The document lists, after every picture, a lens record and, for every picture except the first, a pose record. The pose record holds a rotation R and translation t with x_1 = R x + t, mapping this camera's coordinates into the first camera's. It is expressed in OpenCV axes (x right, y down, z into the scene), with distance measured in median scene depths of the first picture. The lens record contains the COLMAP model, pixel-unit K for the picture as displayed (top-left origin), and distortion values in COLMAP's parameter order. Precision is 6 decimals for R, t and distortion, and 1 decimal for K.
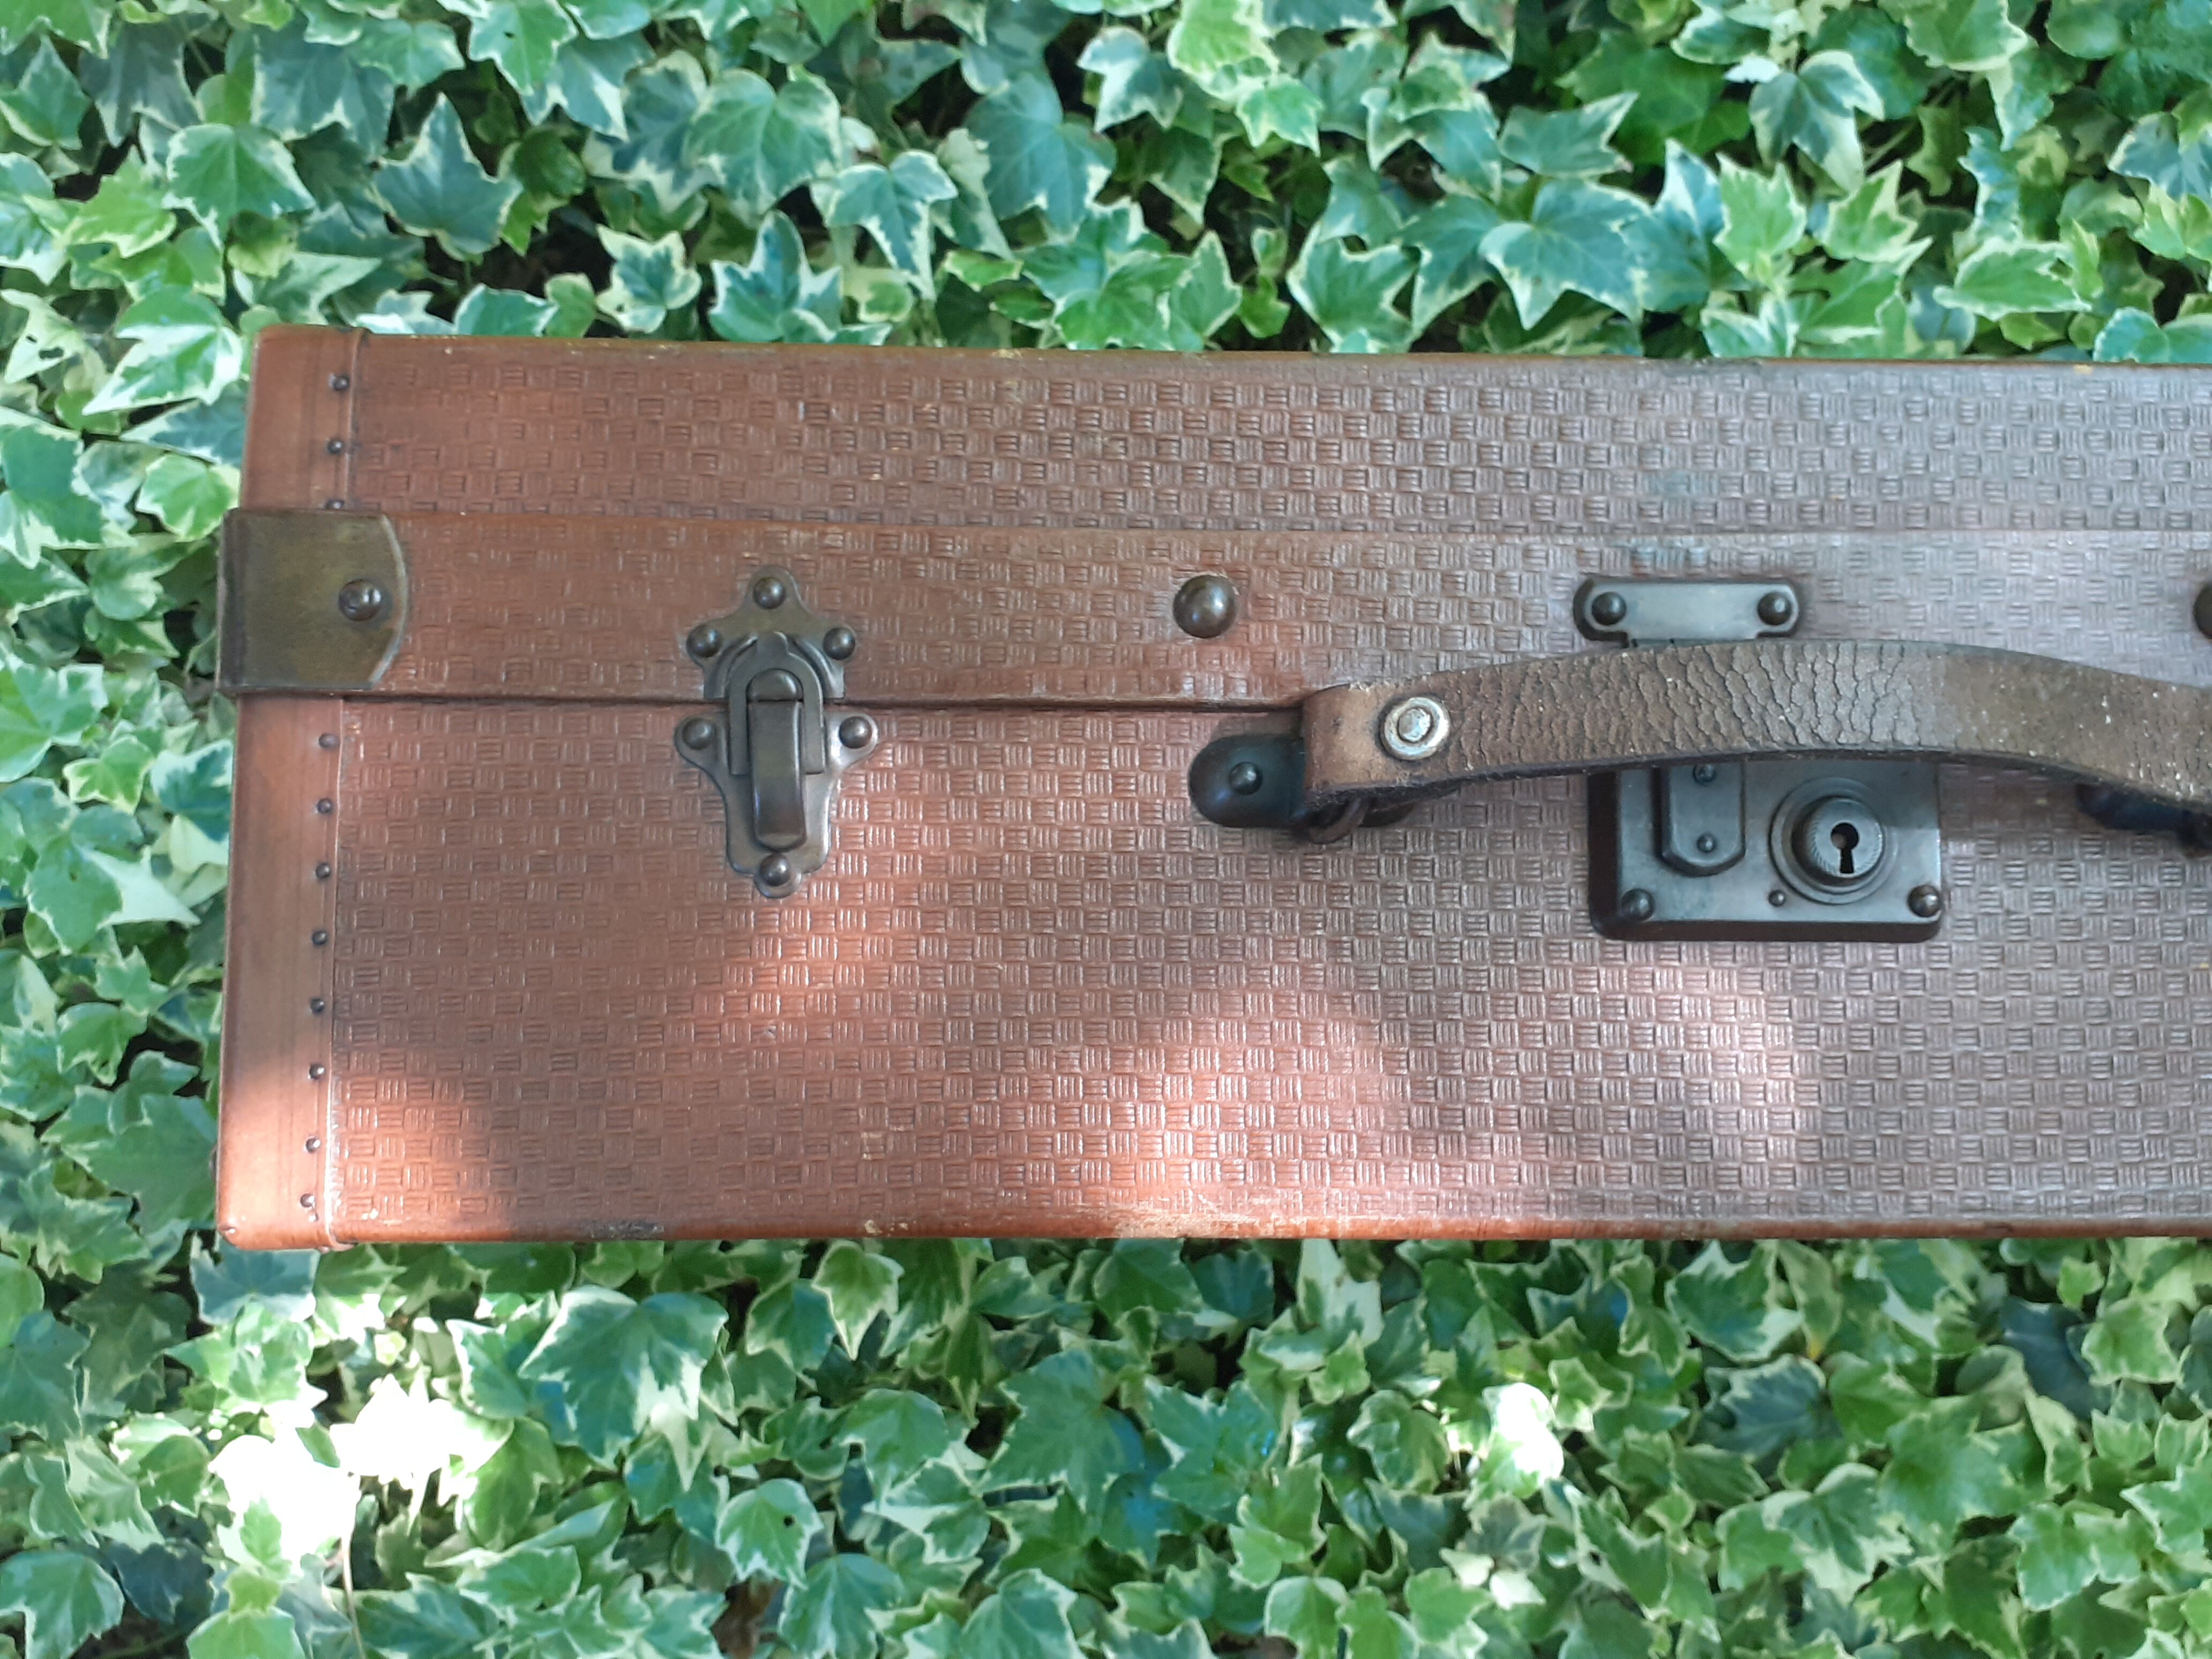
lens RADIAL K [[2190.9, 0, 1062.9], [0, 2190.9, 743.2], [0, 0, 1]] dist [0.042203, -0.141676]
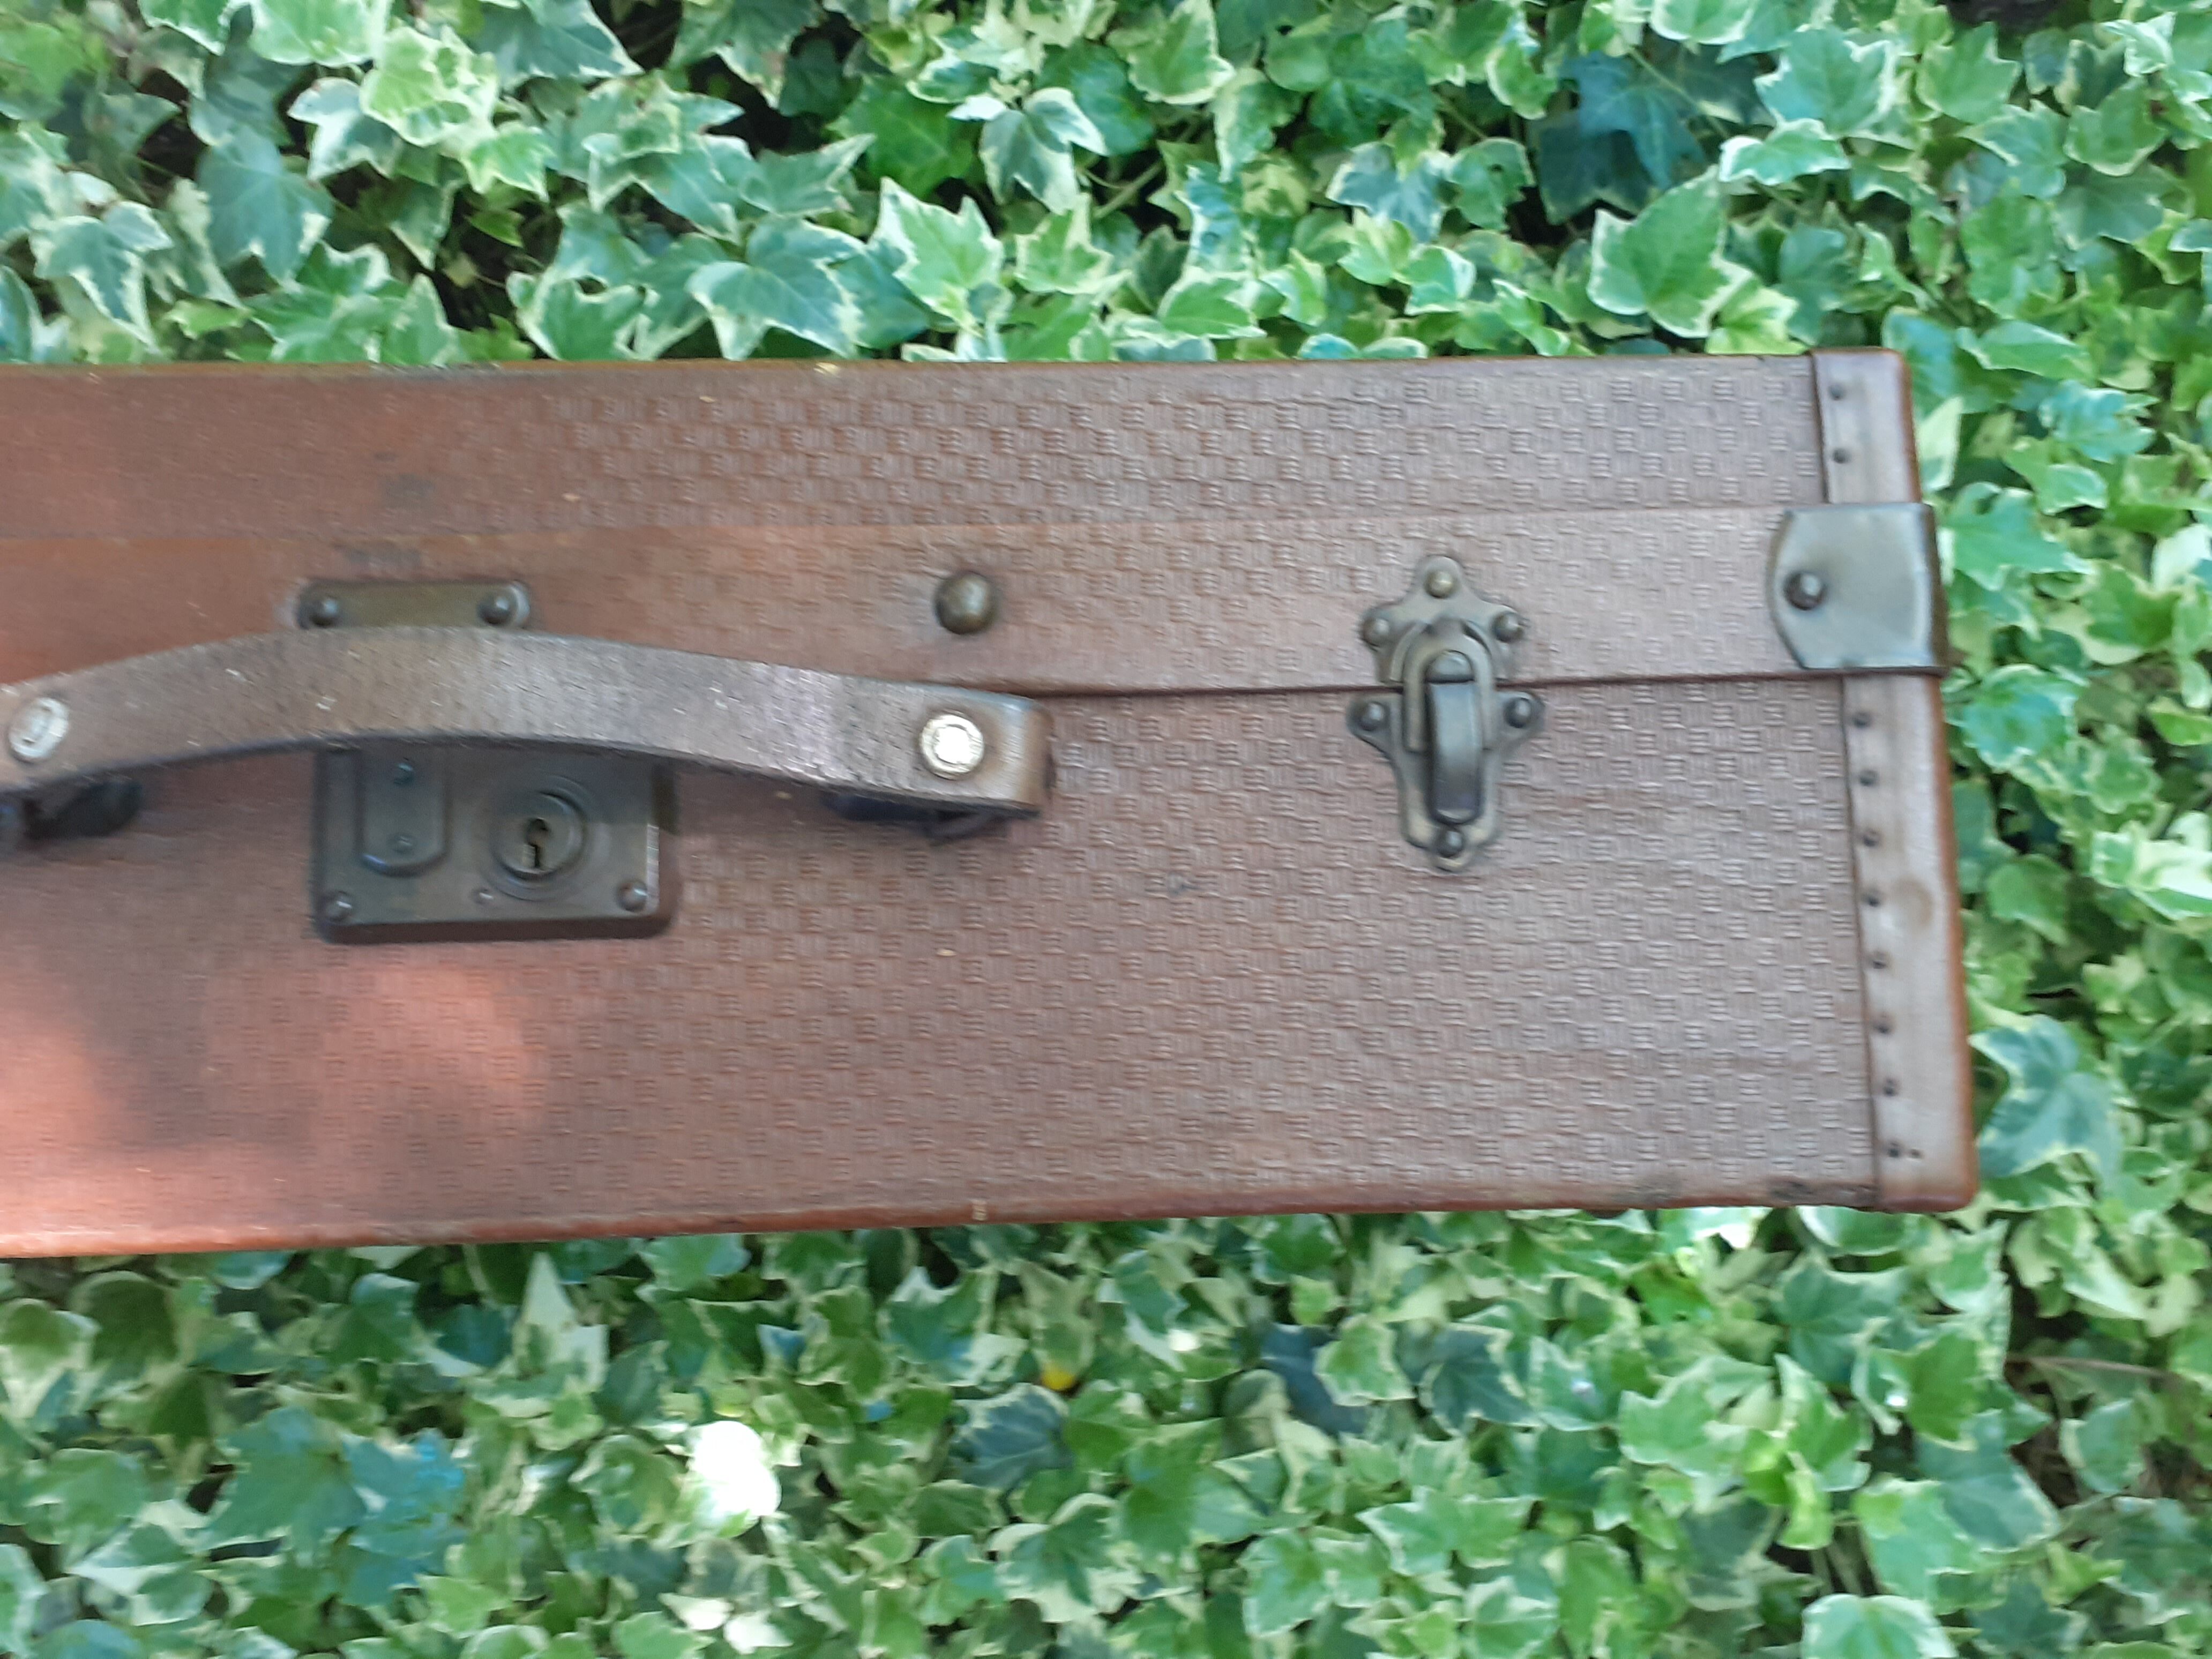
lens RADIAL K [[2190.9, 0, 1062.9], [0, 2190.9, 743.2], [0, 0, 1]] dist [0.042203, -0.141676]
pose [[0.999181, -0.025343, 0.031535, 0.321690], [0.026508, 0.998959, -0.037116, 0.025786], [-0.030562, 0.037922, 0.998813, -0.005754]]
